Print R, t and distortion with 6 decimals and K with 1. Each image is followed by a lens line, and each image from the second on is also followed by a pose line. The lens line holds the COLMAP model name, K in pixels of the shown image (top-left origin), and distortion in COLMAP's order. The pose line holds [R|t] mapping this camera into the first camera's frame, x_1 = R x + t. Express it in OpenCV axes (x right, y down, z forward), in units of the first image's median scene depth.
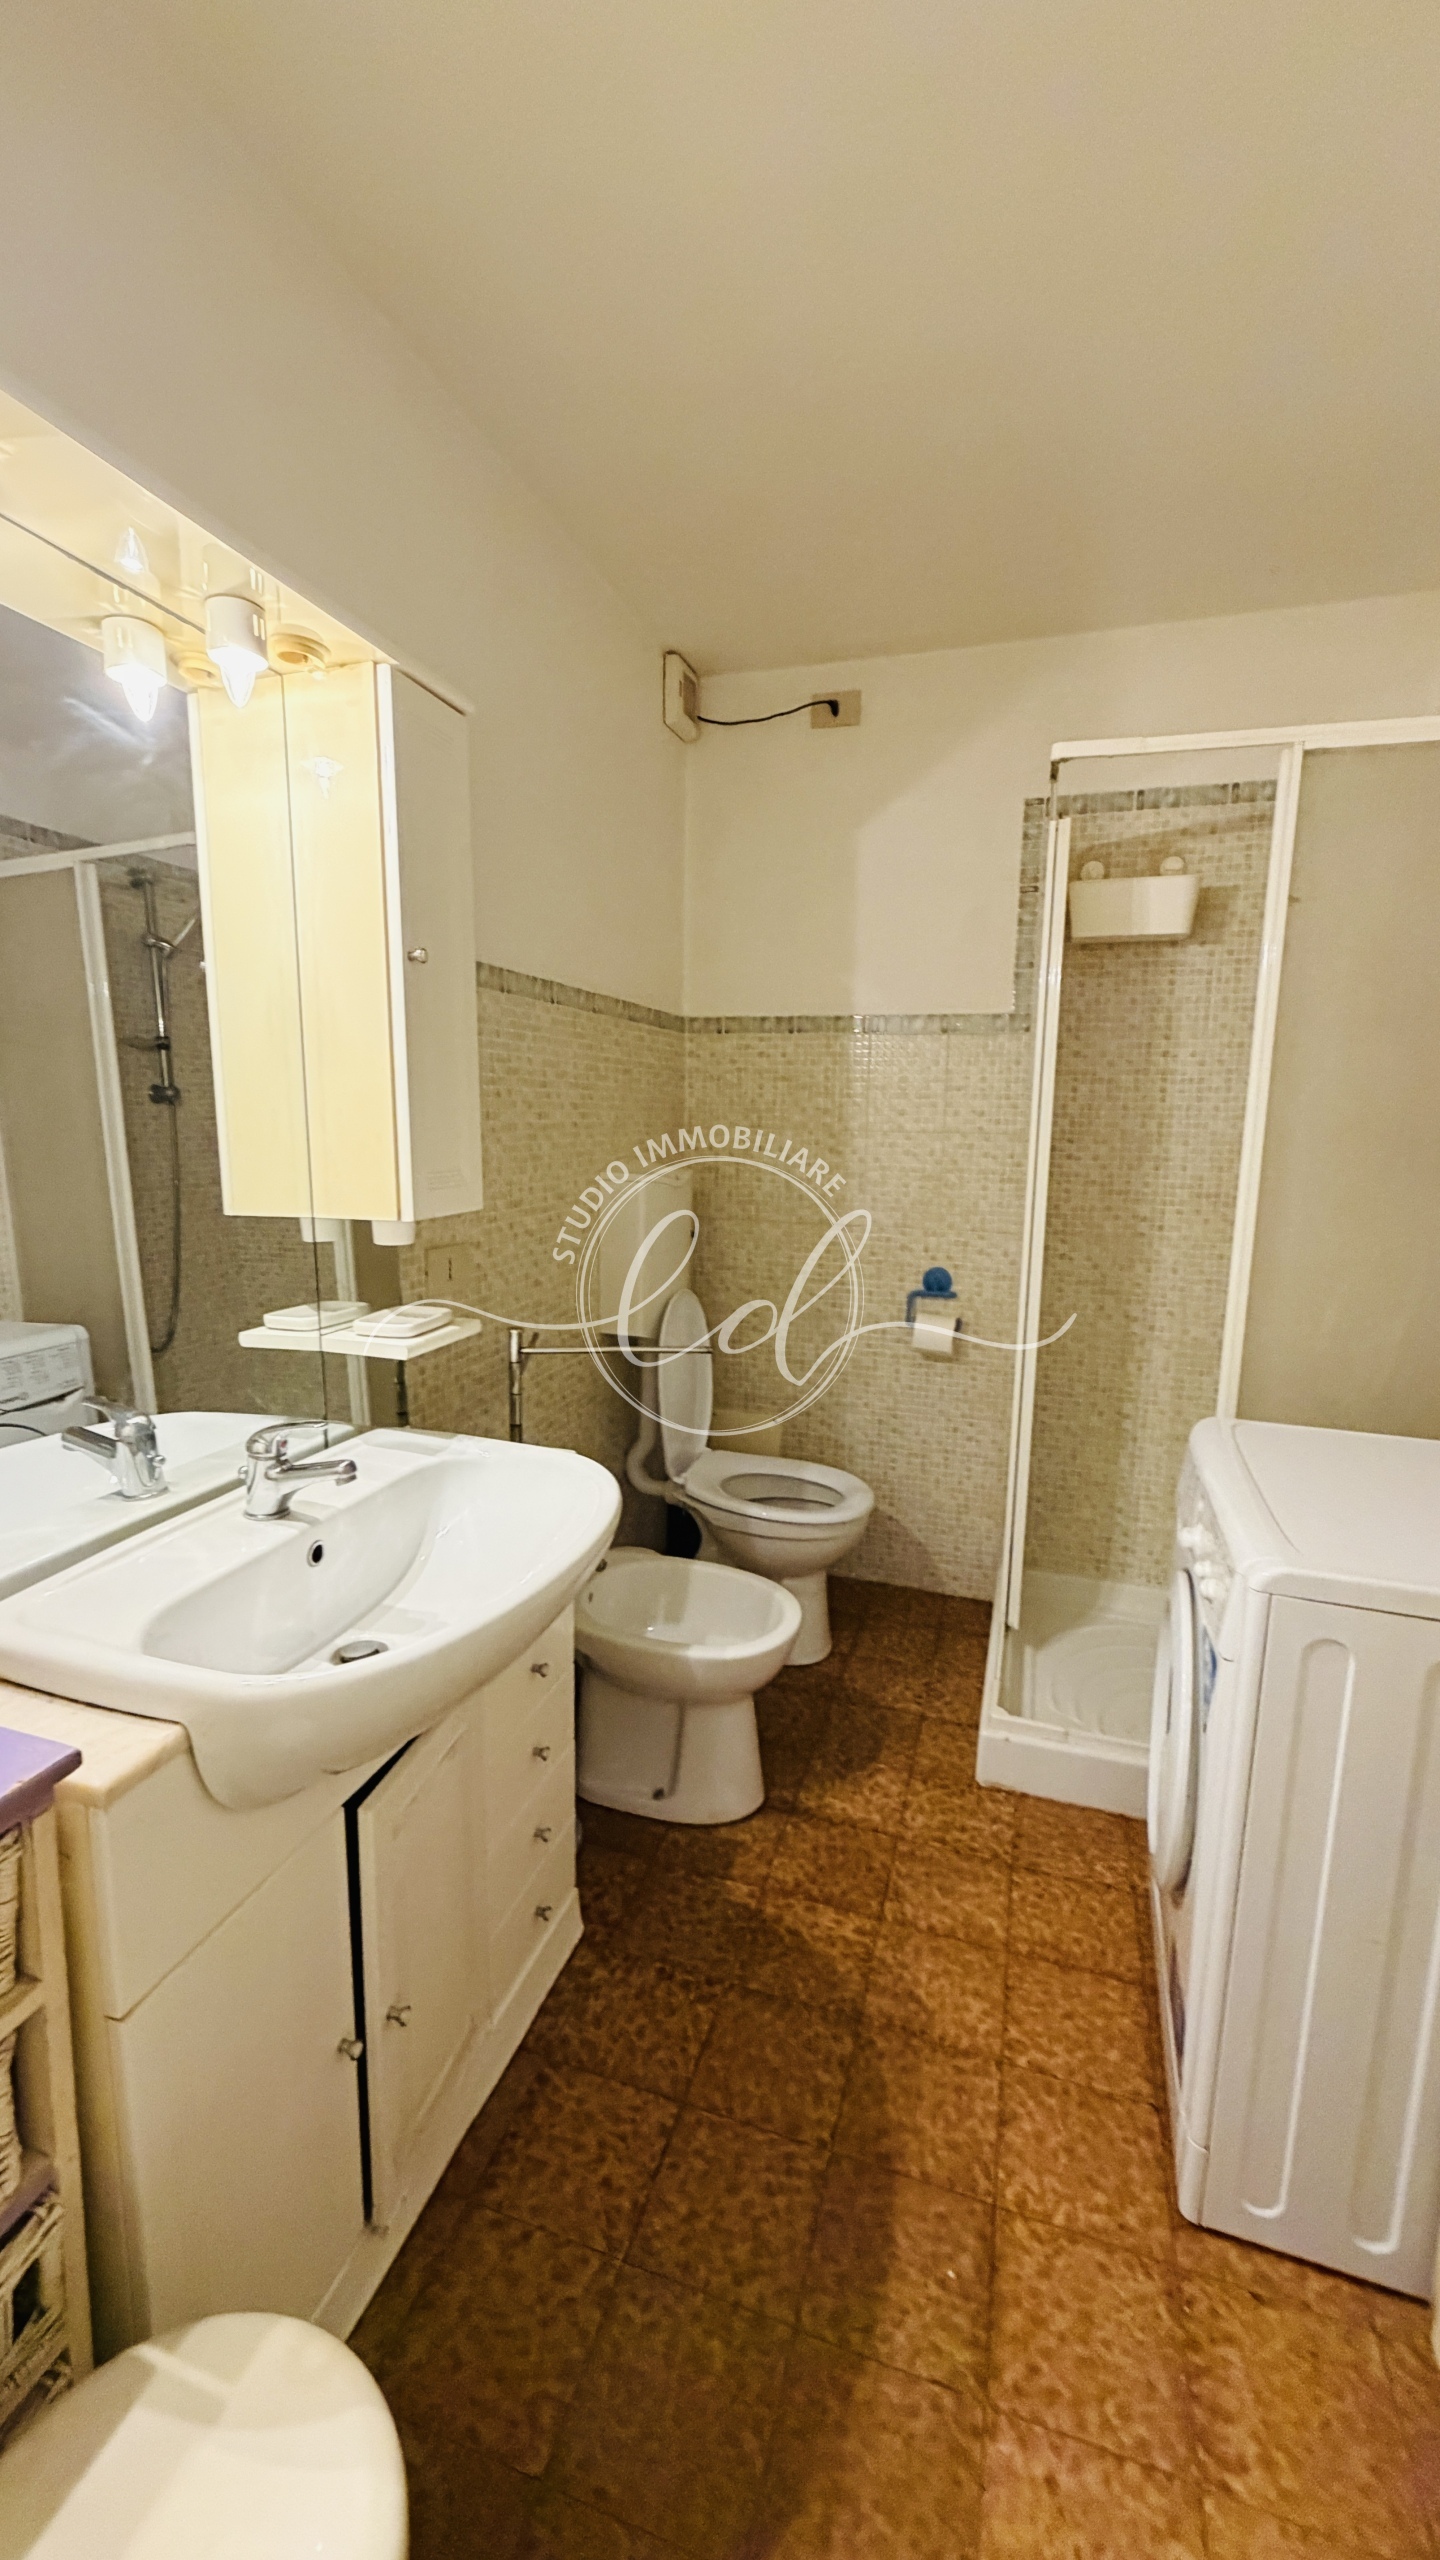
lens RADIAL K [[1027.2, 0, 720.3], [0, 1027.2, 1273.2], [0, 0, 1]] dist [0.000991, 0.000226]
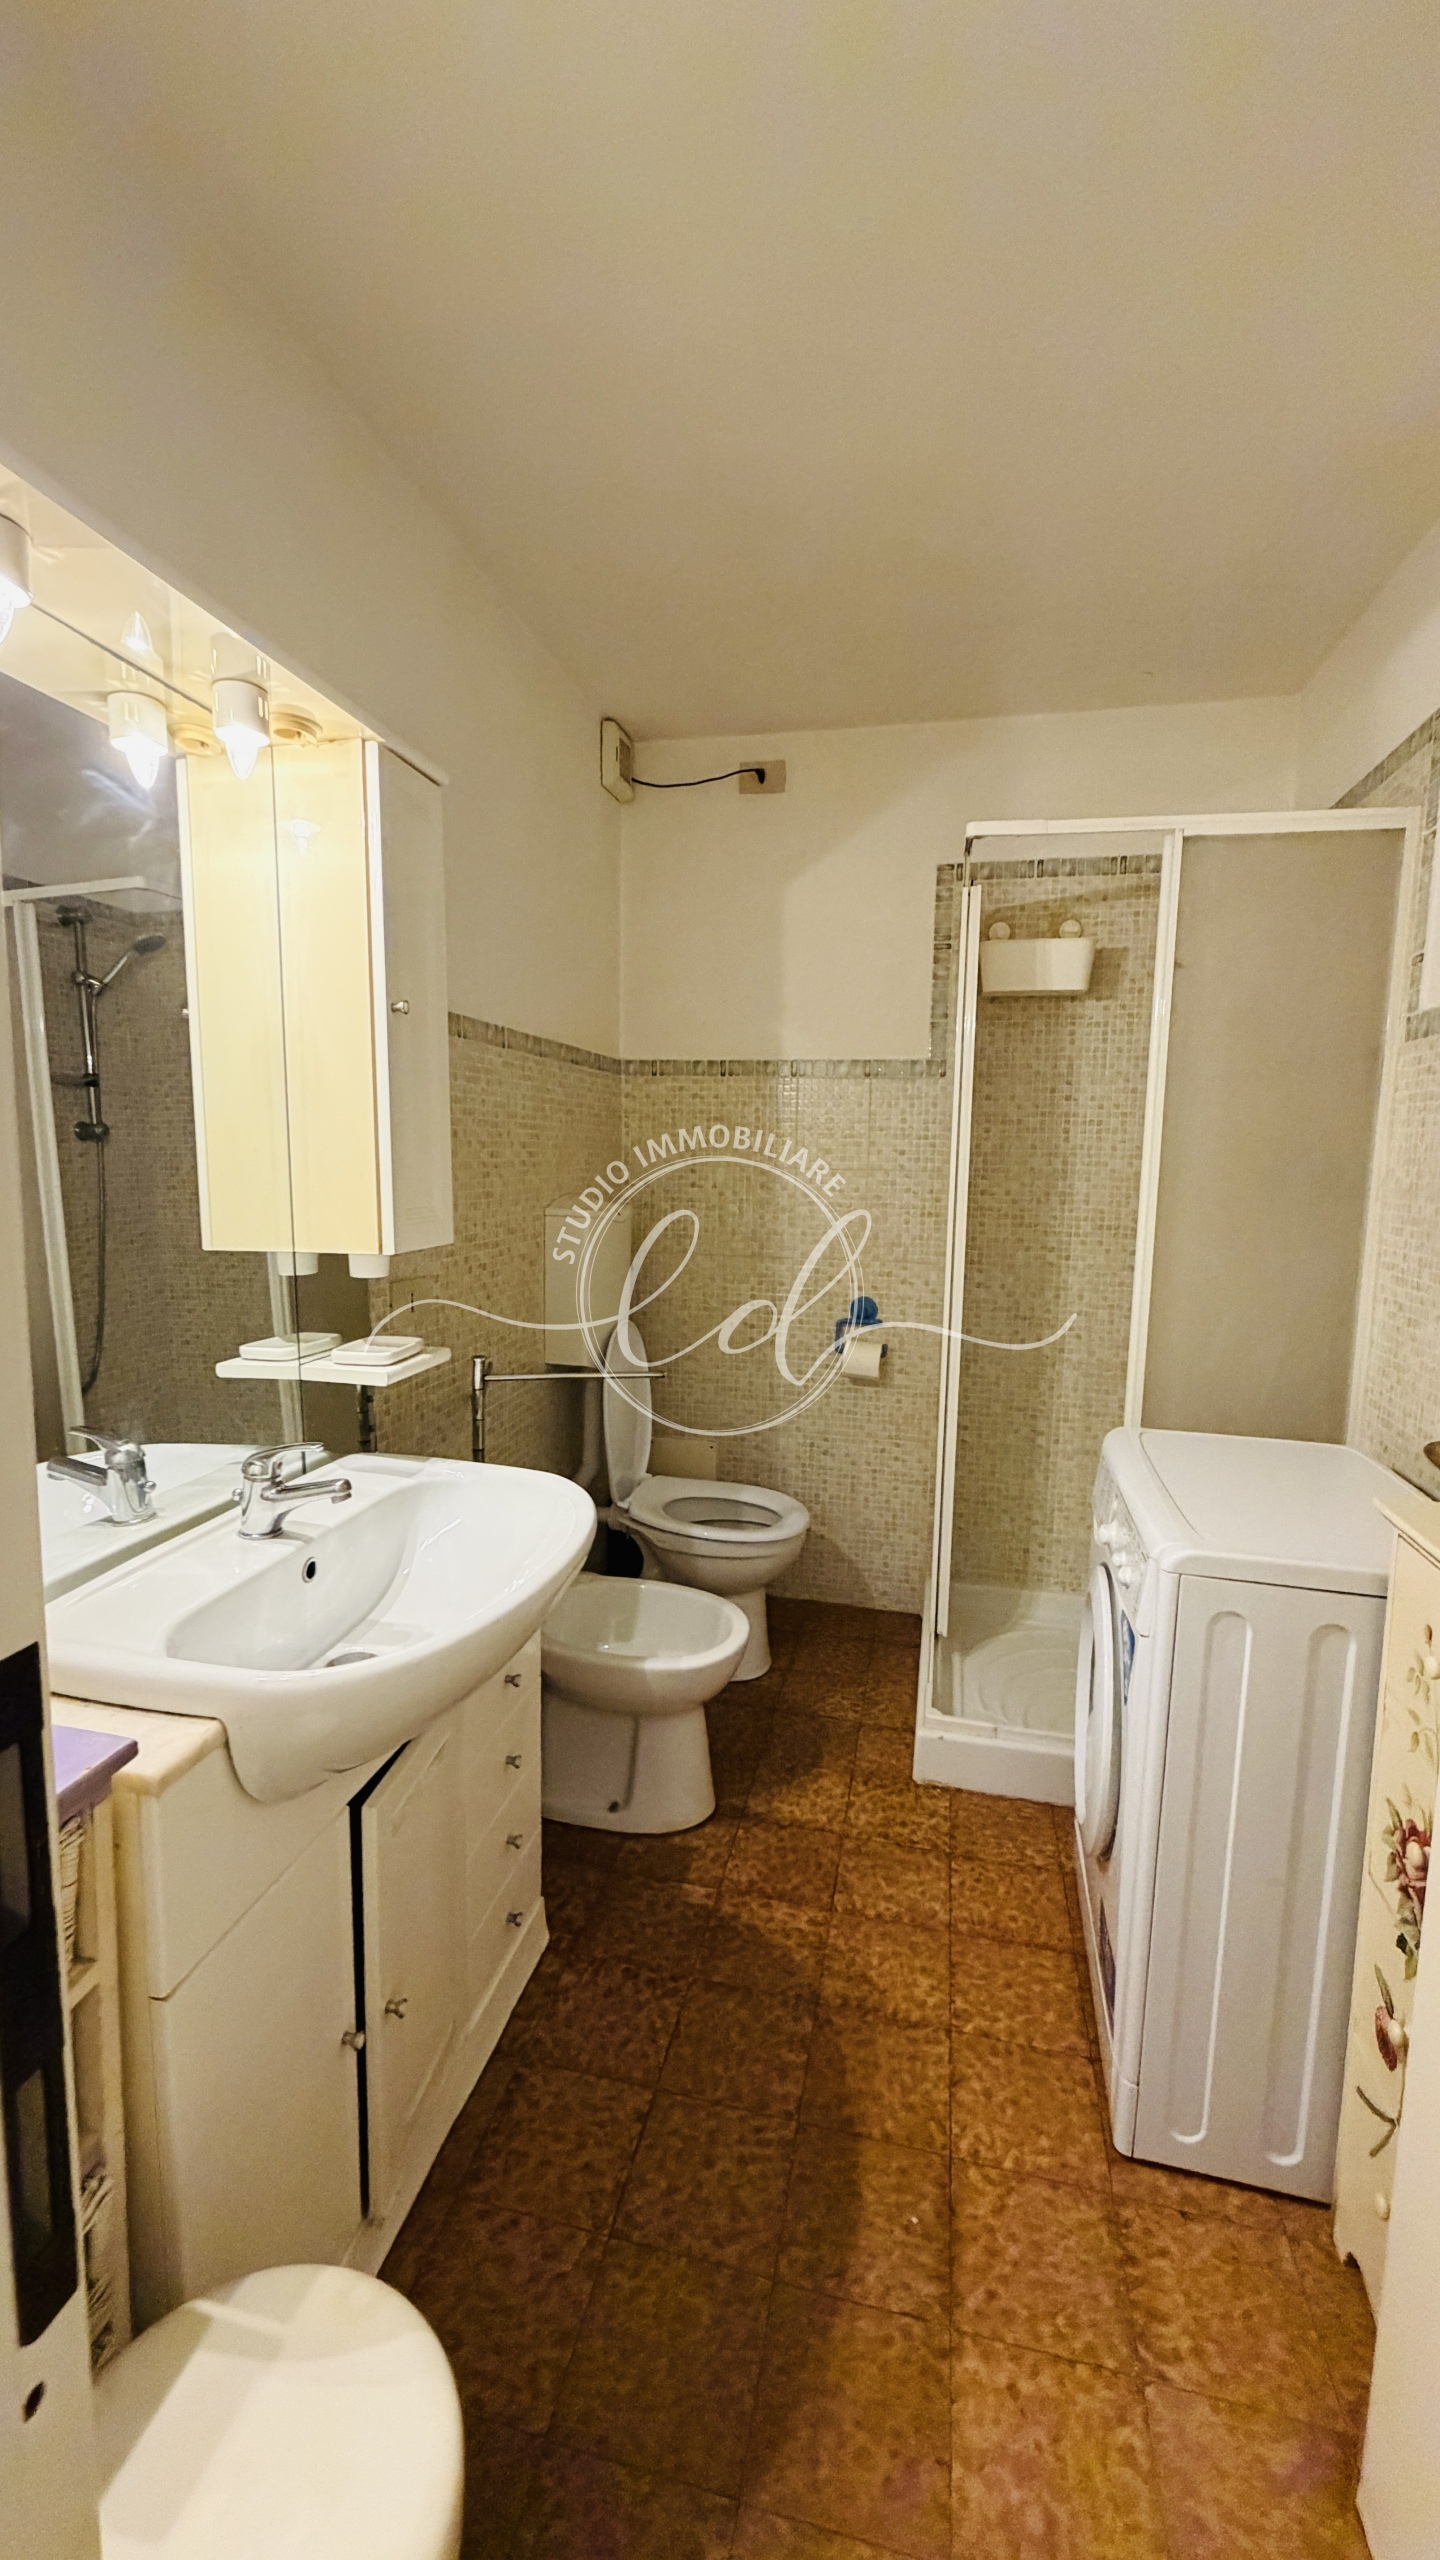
lens RADIAL K [[1036.5, 0, 714.4], [0, 1036.5, 1272.7], [0, 0, 1]] dist [0.000668, 0.000055]
pose [[0.996173, -0.008927, 0.086943, -0.056561], [0.012011, 0.999315, -0.035010, 0.008698], [-0.086571, 0.035920, 0.995598, -0.084347]]
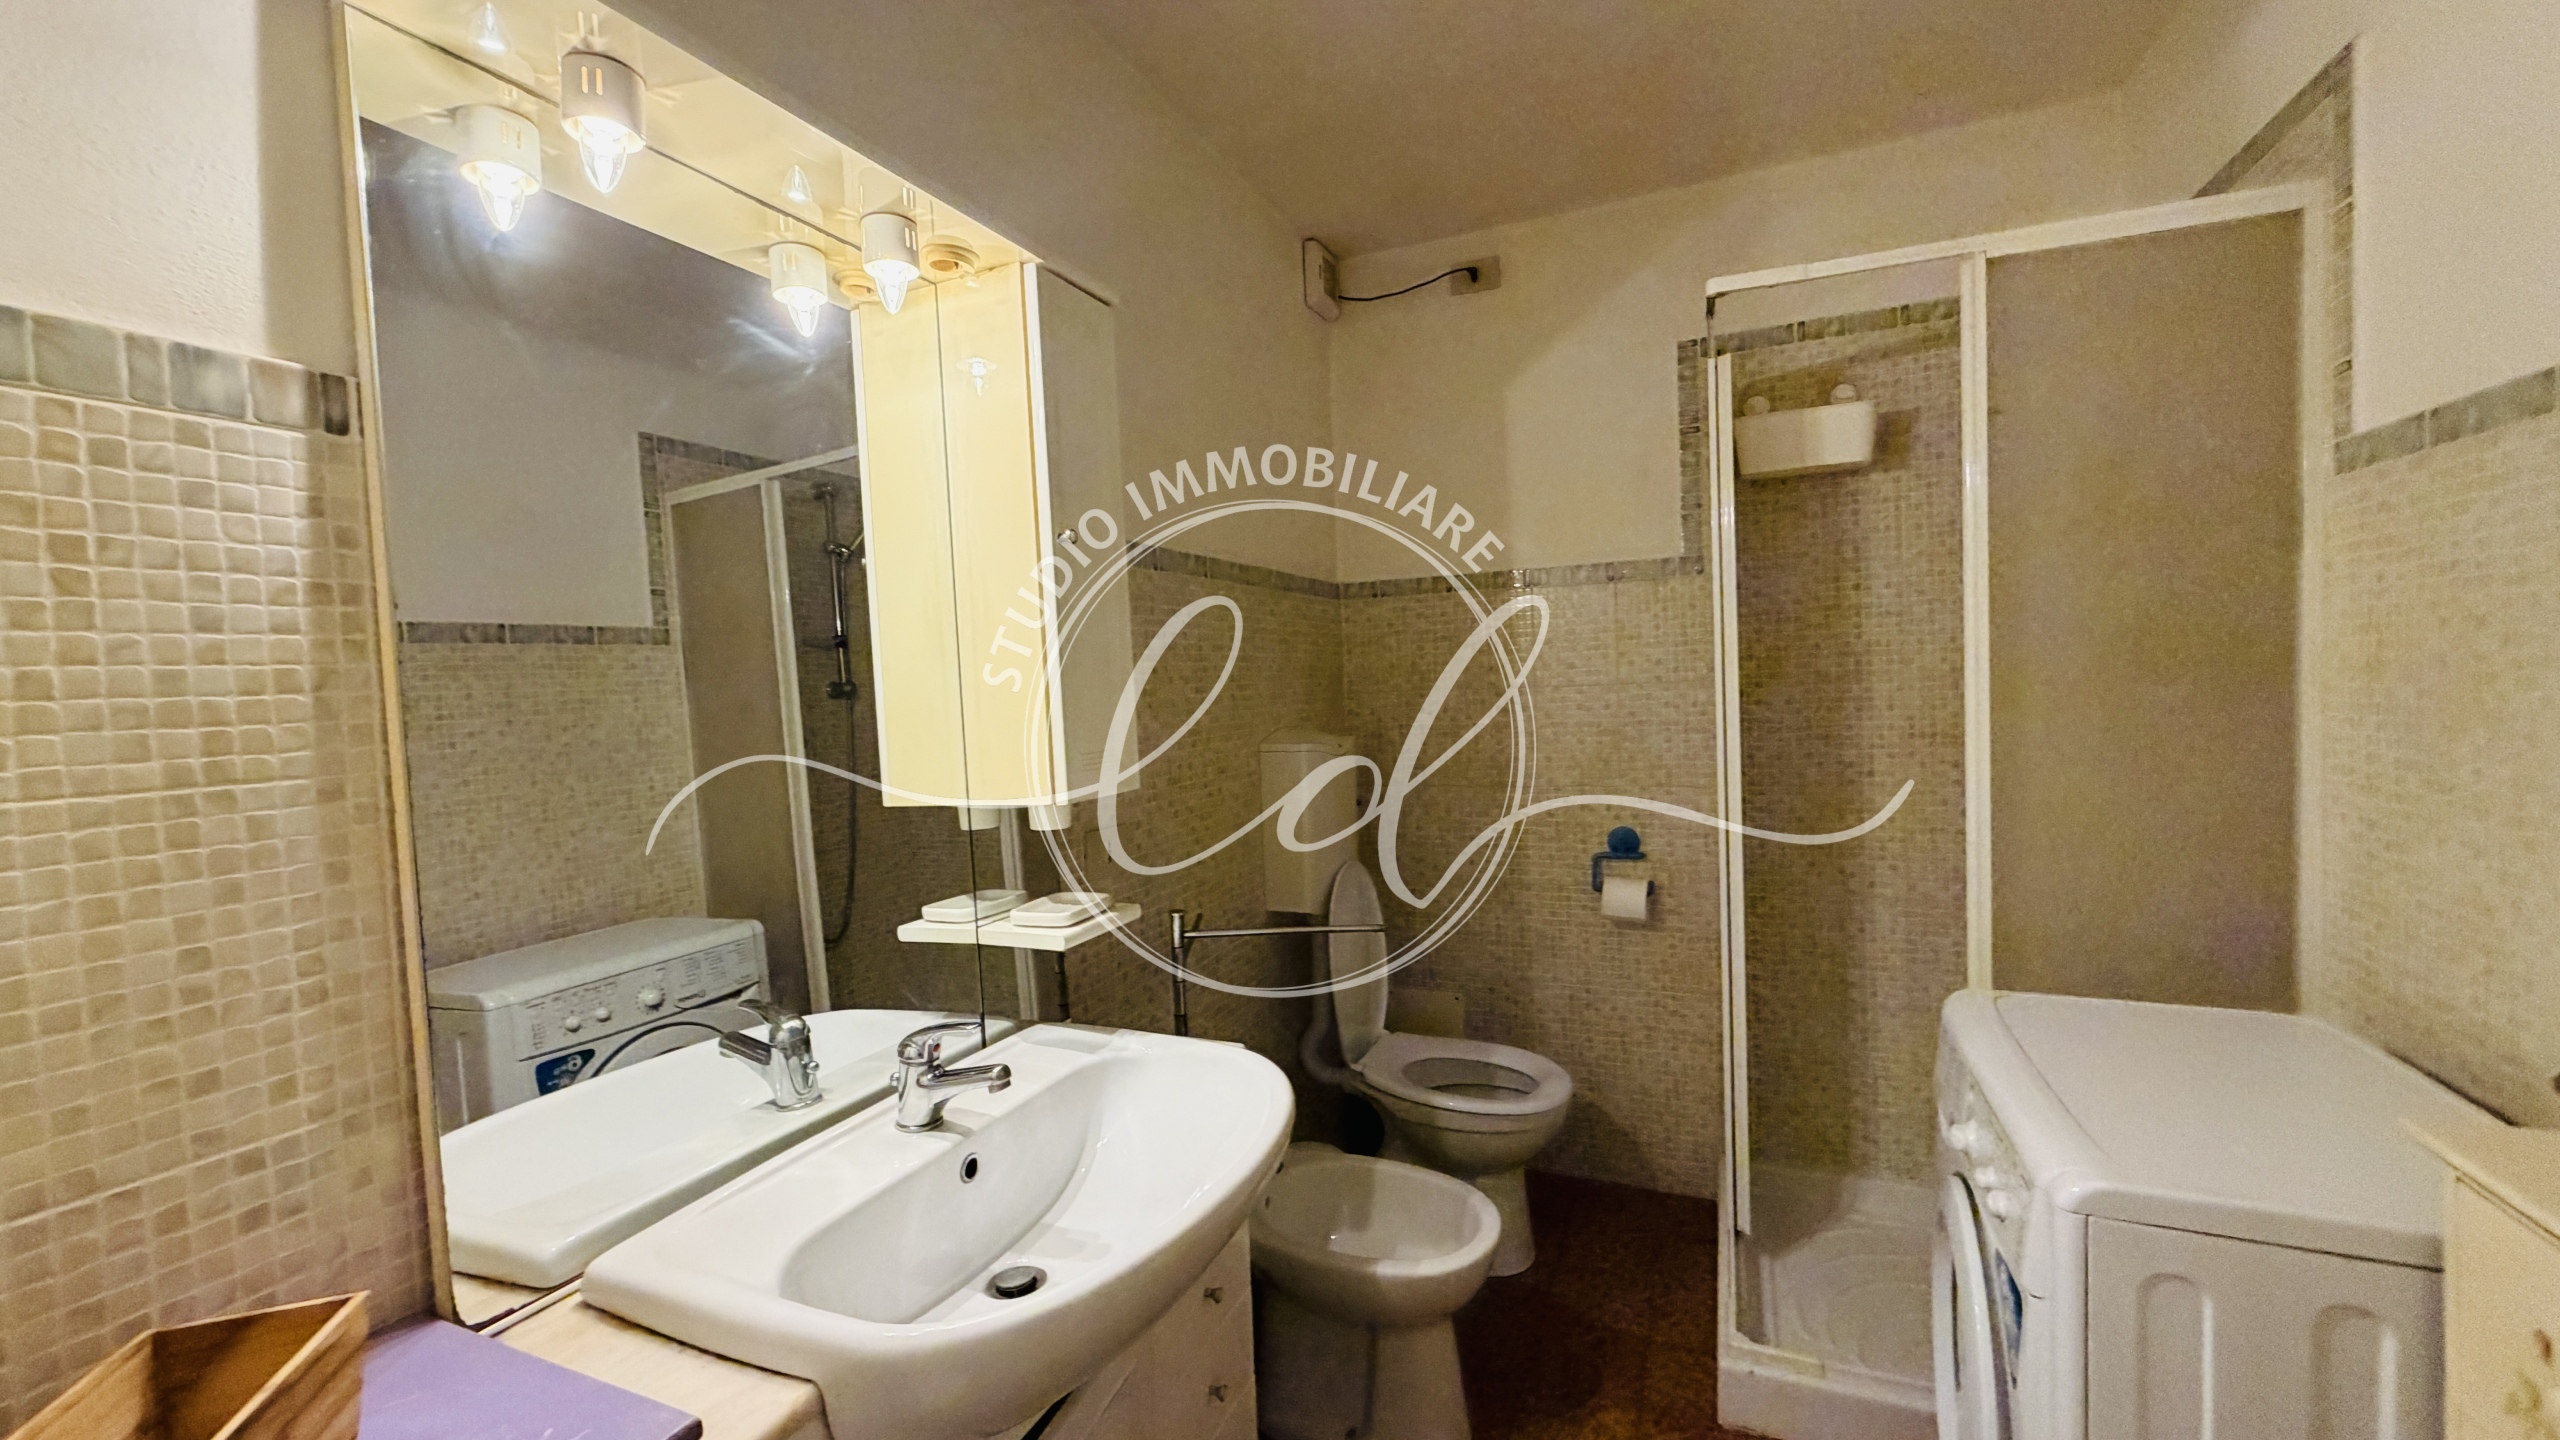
lens RADIAL K [[1020.8, 0, 1274.3], [0, 1020.8, 721.6], [0, 0, 1]] dist [-0.000399, 0.000057]
pose [[0.993031, -0.052503, -0.105514, -0.000991], [0.040001, 0.992292, -0.117291, -0.007047], [0.110859, 0.112252, 0.987476, 0.059169]]
